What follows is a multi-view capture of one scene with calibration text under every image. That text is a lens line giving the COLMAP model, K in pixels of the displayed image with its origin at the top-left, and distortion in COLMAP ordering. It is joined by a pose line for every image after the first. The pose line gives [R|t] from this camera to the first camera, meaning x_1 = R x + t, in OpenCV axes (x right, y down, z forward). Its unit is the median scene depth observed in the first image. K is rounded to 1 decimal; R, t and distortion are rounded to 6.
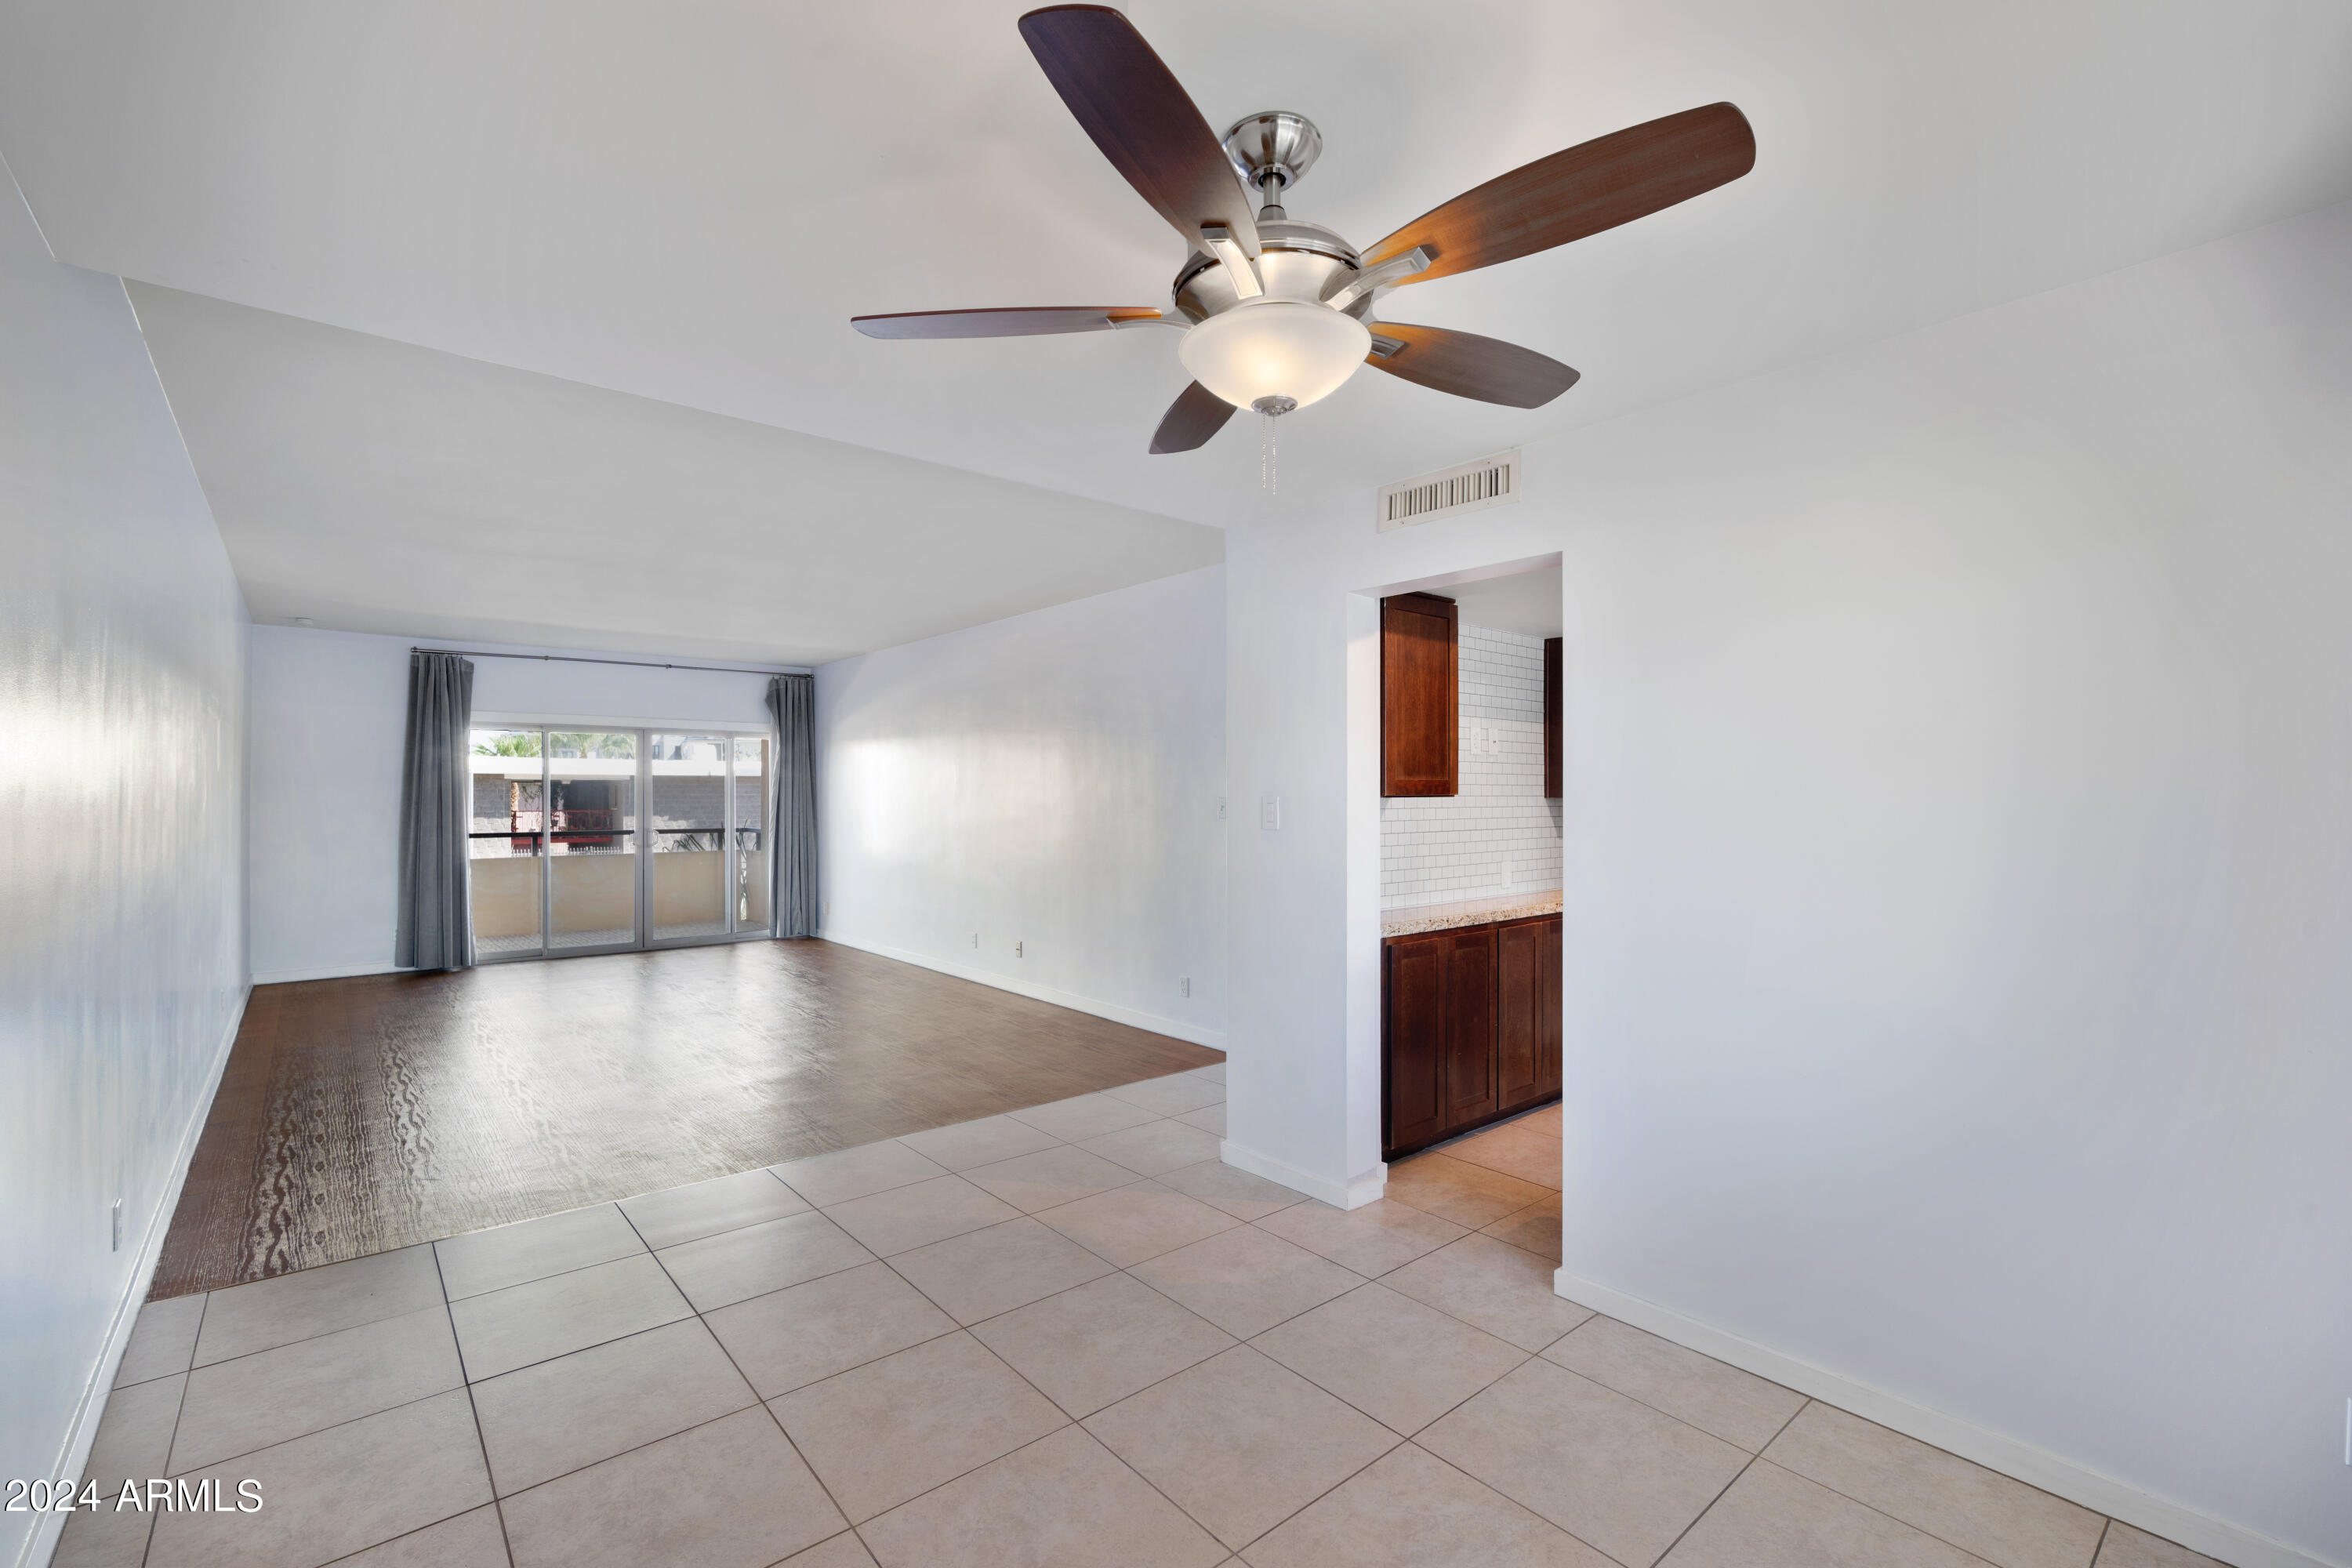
lens RADIAL K [[1025.2, 0, 1182.2], [0, 1025.2, 793.3], [0, 0, 1]] dist [-0.008923, 0.000978]
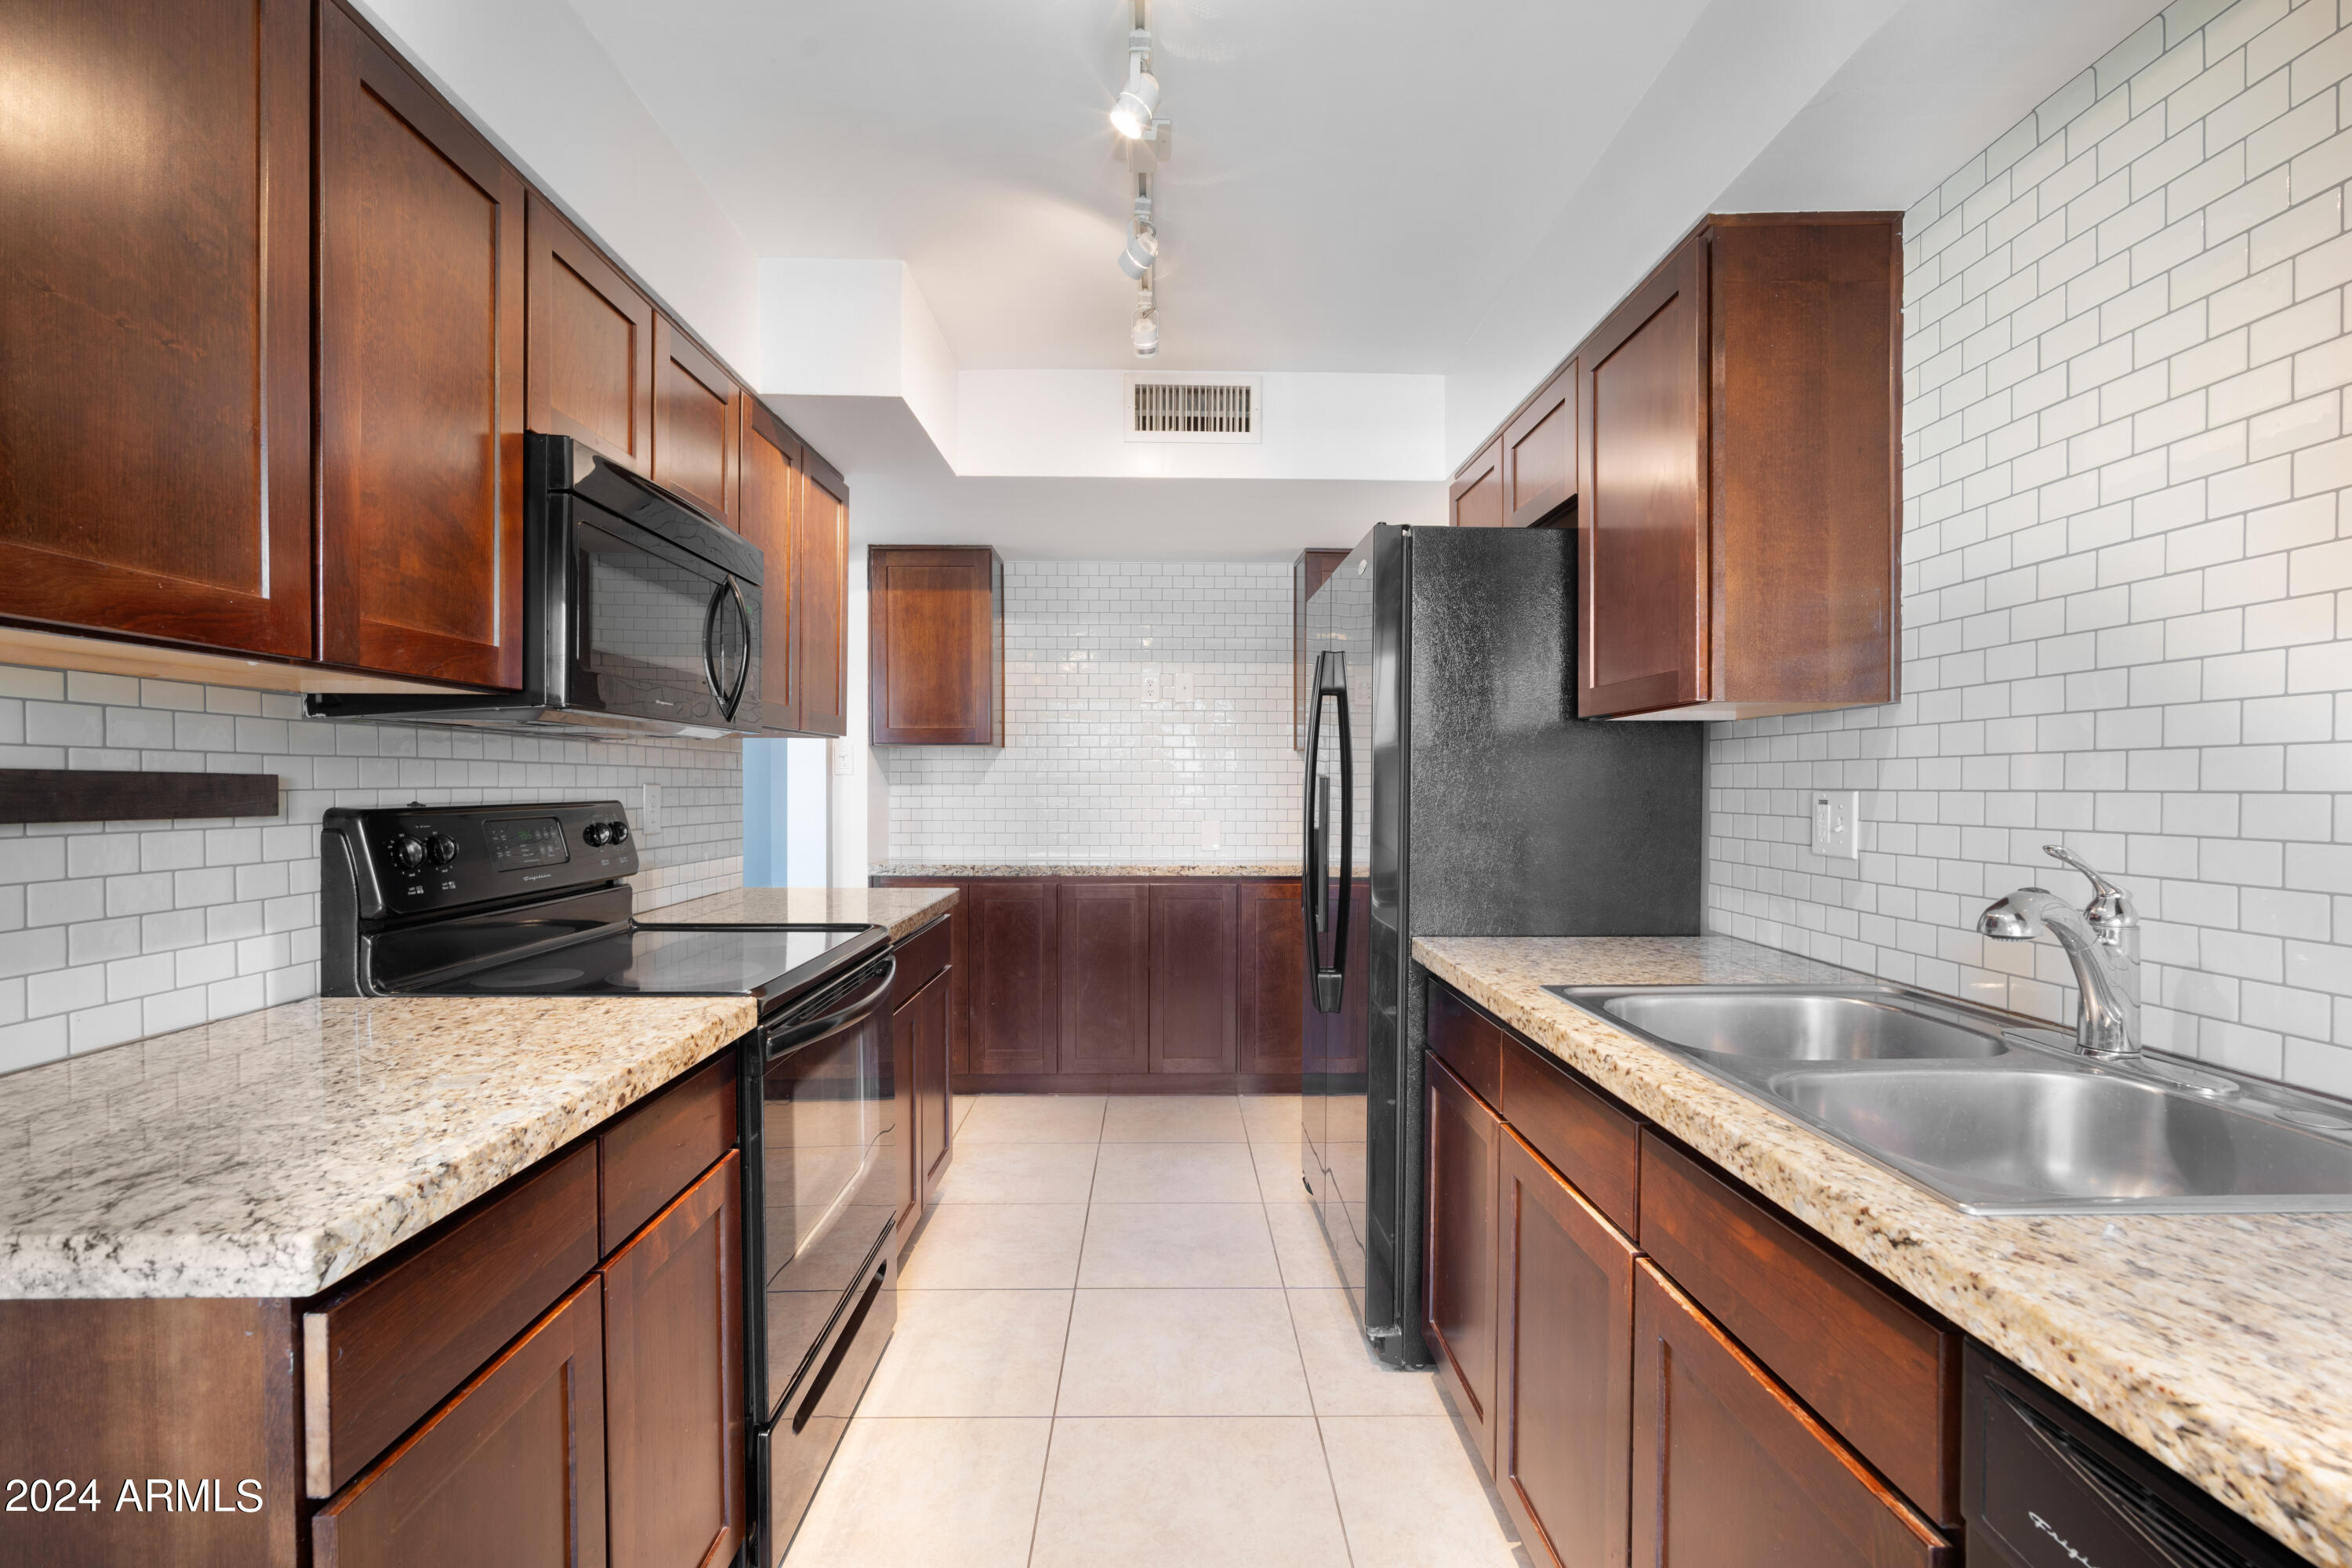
lens RADIAL K [[1025.2, 0, 1182.2], [0, 1025.2, 793.3], [0, 0, 1]] dist [-0.008923, 0.000978]
pose [[0.776512, 0.015080, -0.629922, 0.864629], [-0.002458, 0.999778, 0.020903, 0.023832], [0.630098, -0.014683, 0.776377, 0.288708]]
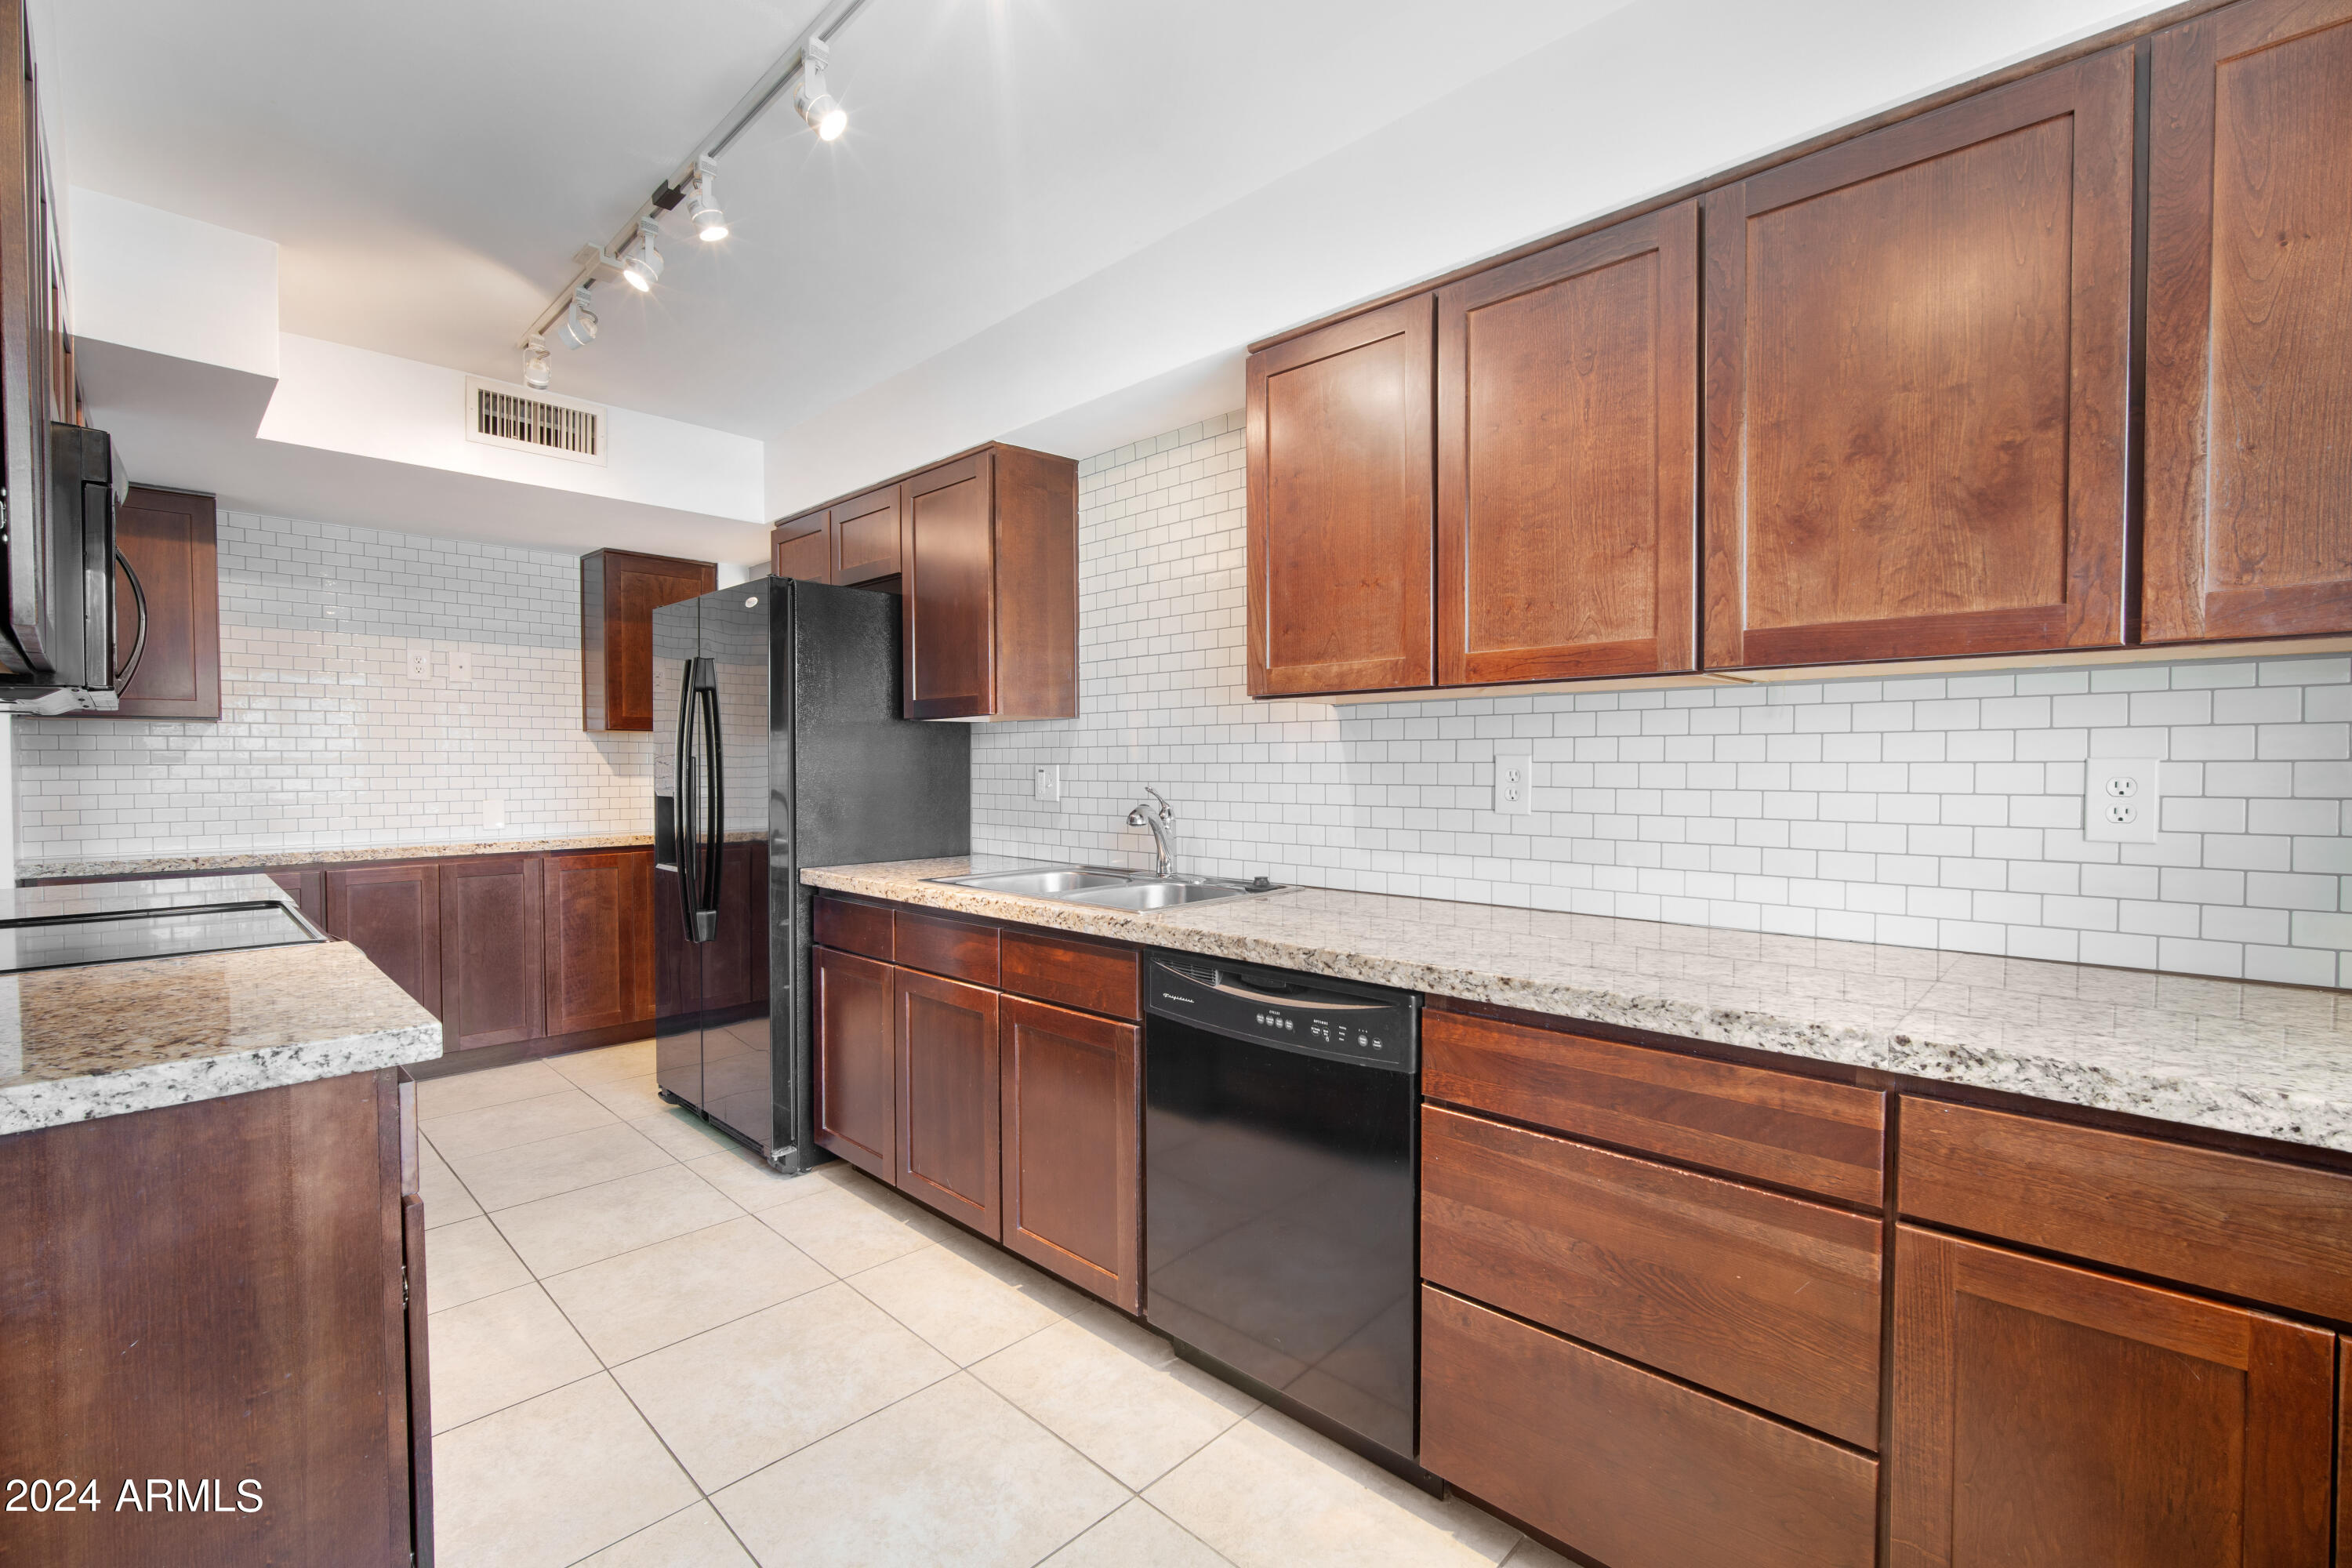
lens RADIAL K [[1025.2, 0, 1182.2], [0, 1025.2, 793.3], [0, 0, 1]] dist [-0.008923, 0.000978]
pose [[0.994243, 0.001946, 0.107133, 0.829328], [-0.005964, 0.999290, 0.037197, 0.023349], [-0.106984, -0.037622, 0.993549, 0.034427]]
